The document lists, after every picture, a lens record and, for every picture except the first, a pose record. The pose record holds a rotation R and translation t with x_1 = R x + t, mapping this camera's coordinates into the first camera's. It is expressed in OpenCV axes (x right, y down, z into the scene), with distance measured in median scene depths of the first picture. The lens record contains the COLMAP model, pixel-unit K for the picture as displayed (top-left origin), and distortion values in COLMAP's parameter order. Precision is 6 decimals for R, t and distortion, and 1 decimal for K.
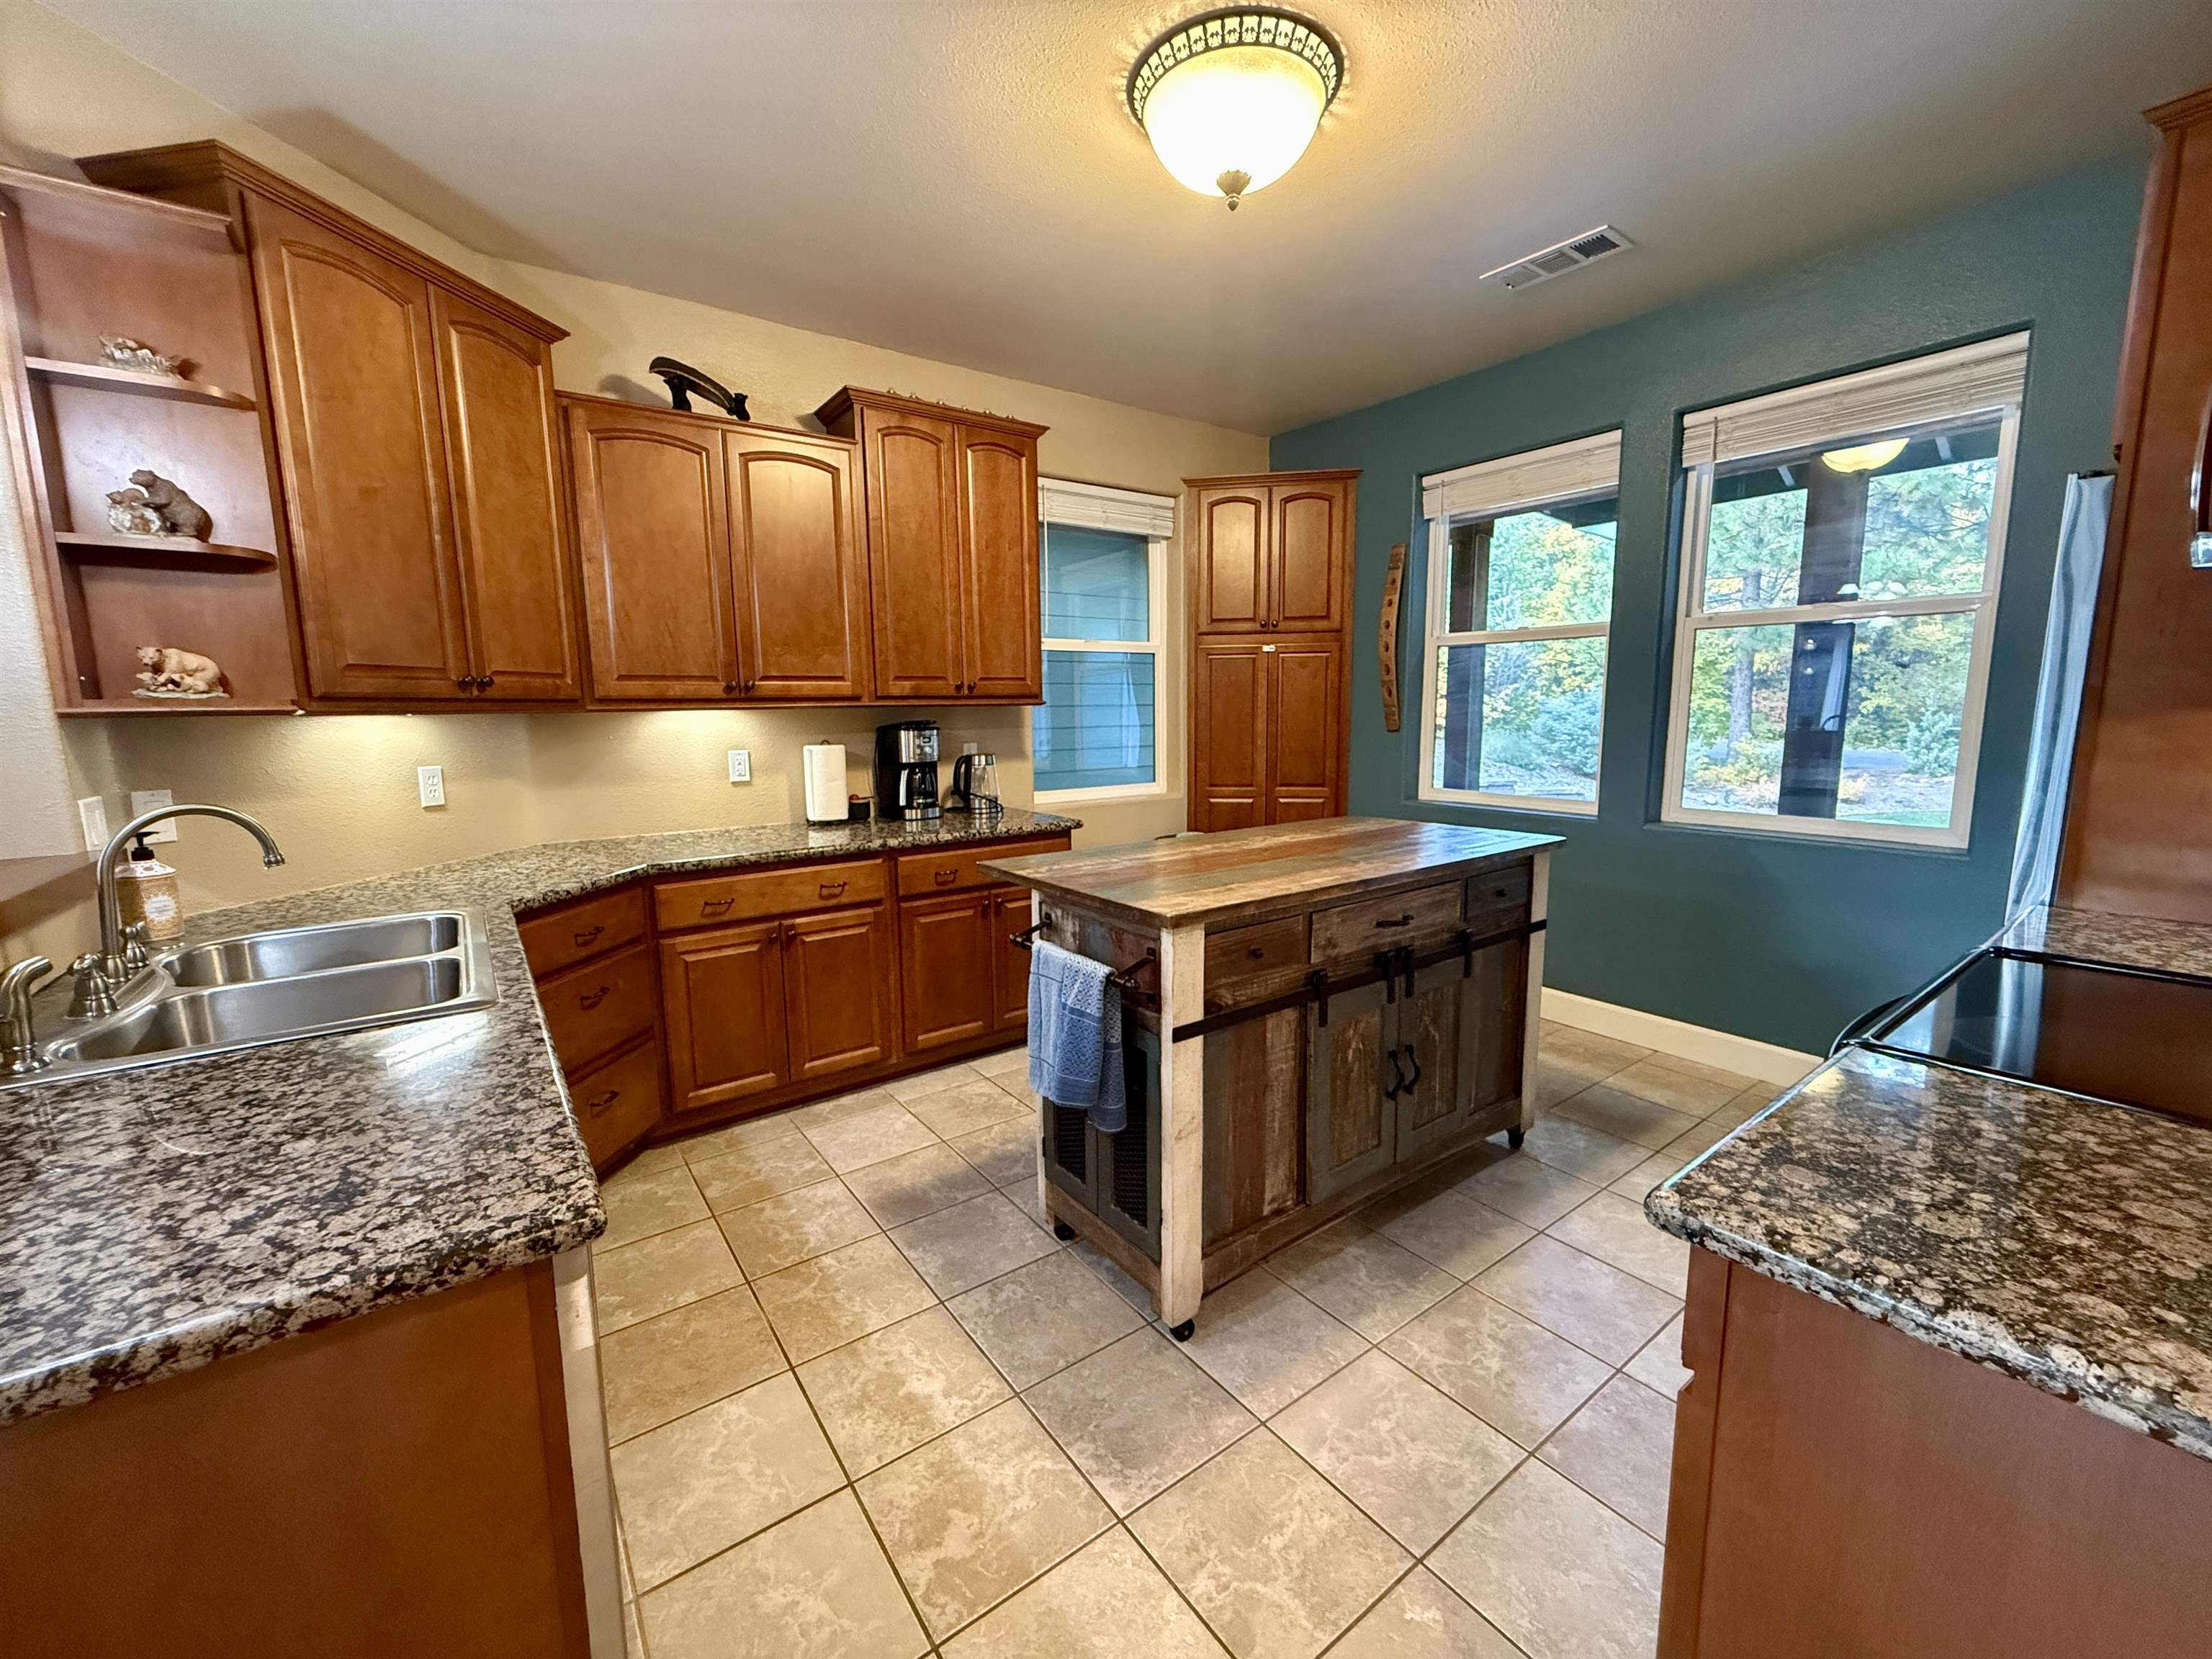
lens RADIAL K [[881.0, 0, 1106.6], [0, 881.0, 830.6], [0, 0, 1]] dist [-0.002215, 0.001453]
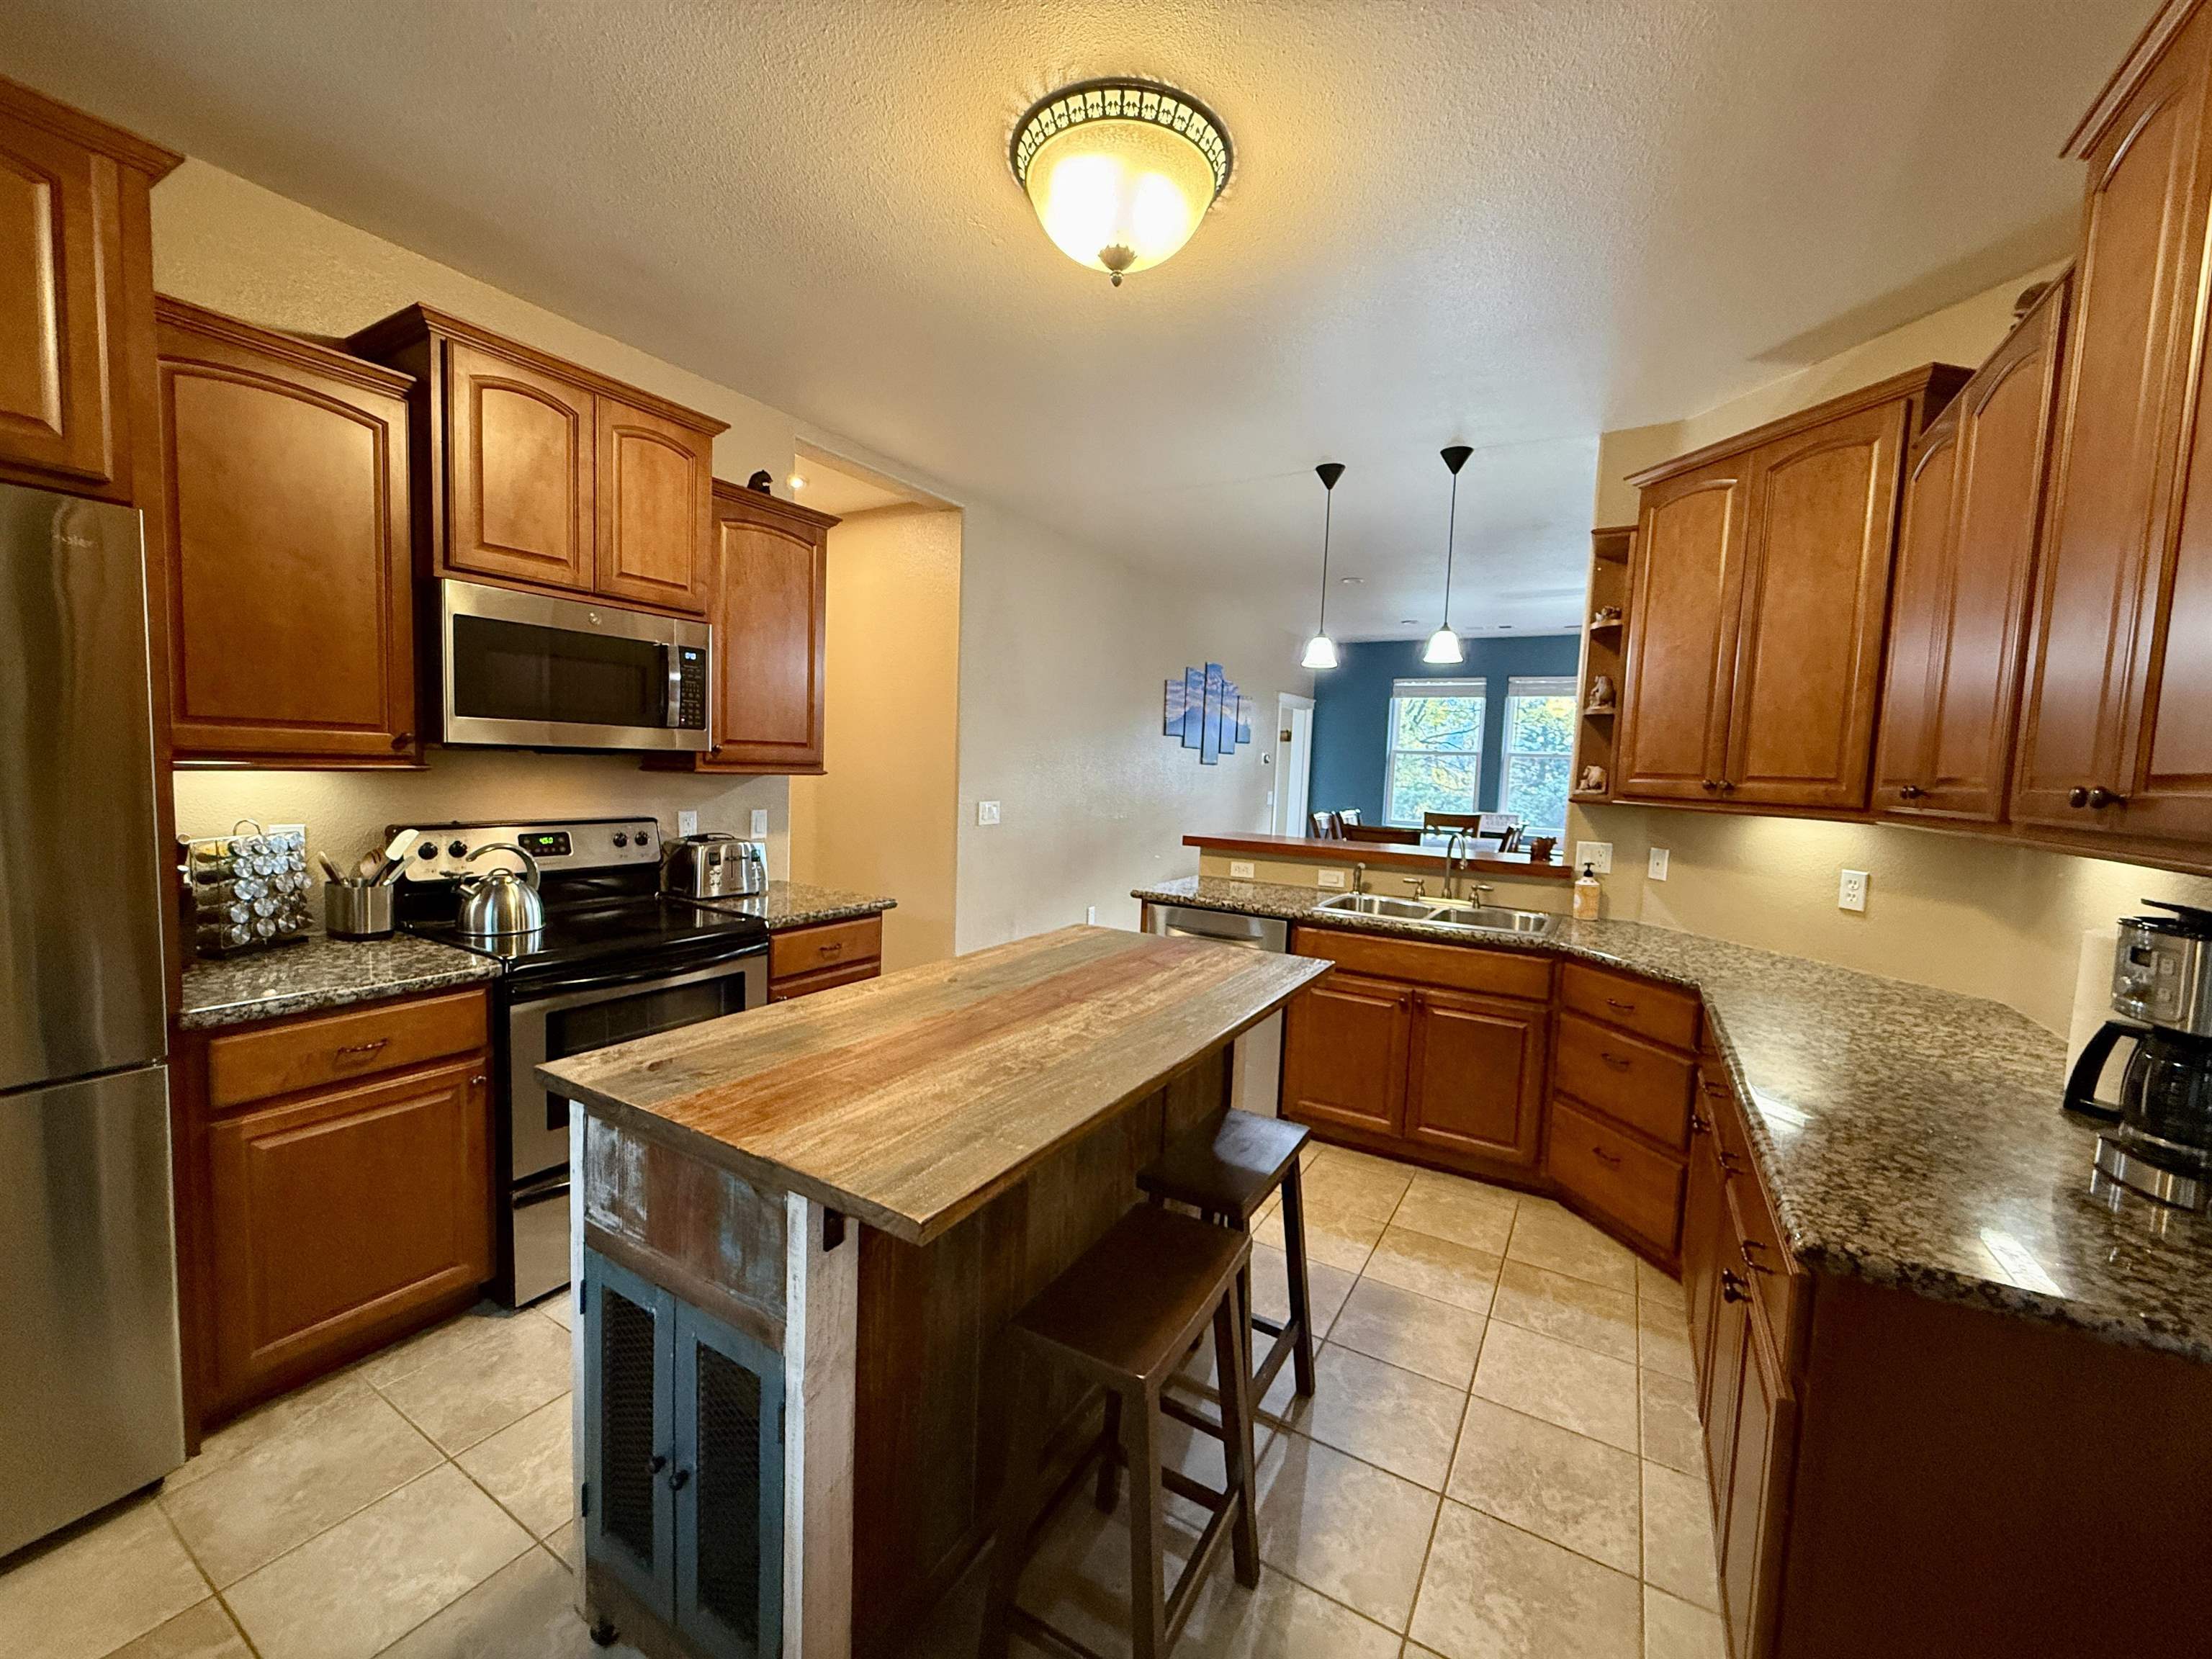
lens RADIAL K [[881.0, 0, 1101.9], [0, 881.0, 831.7], [0, 0, 1]] dist [-0.002215, 0.001453]
pose [[-0.922604, 0.004793, -0.385717, 0.582104], [-0.083739, 0.973589, 0.212395, -0.361346], [0.376548, 0.228256, -0.897837, 2.189403]]
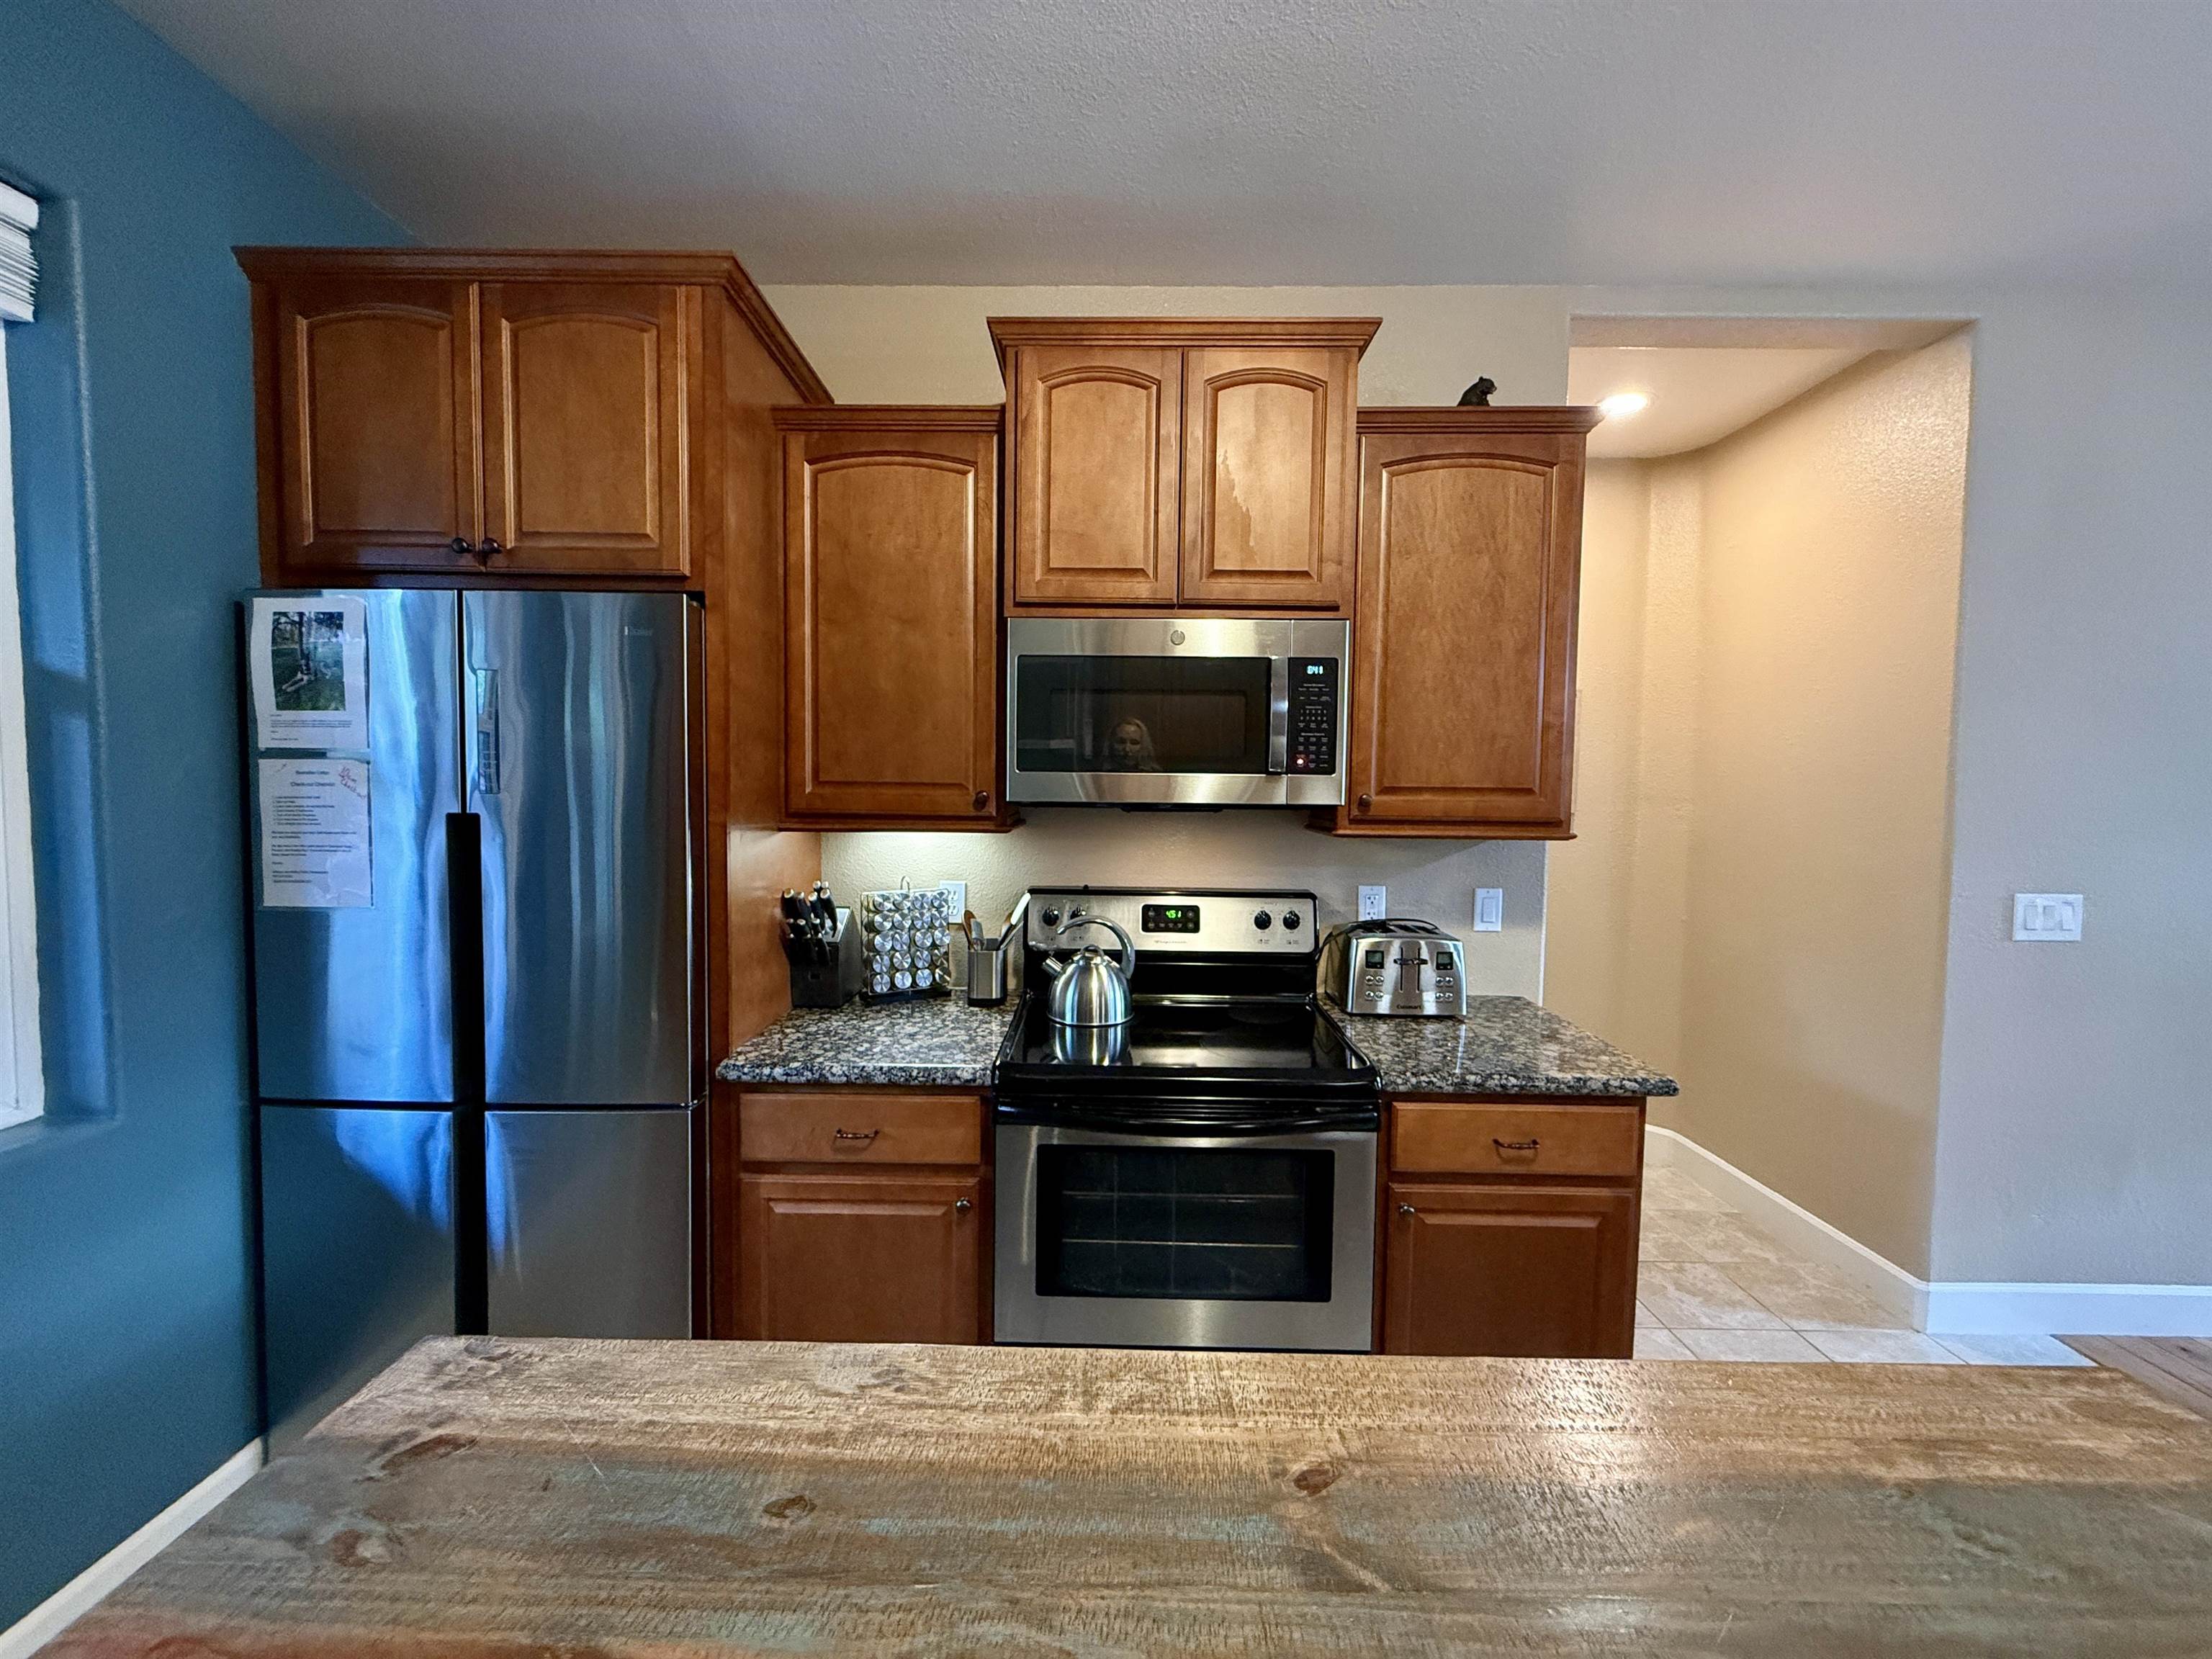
lens RADIAL K [[881.0, 0, 1100.8], [0, 881.0, 829.7], [0, 0, 1]] dist [-0.002215, 0.001453]
pose [[-0.793080, -0.033268, 0.608208, 0.201158], [0.082900, 0.983322, 0.161883, -0.278618], [-0.603450, 0.178807, -0.777095, 1.507189]]
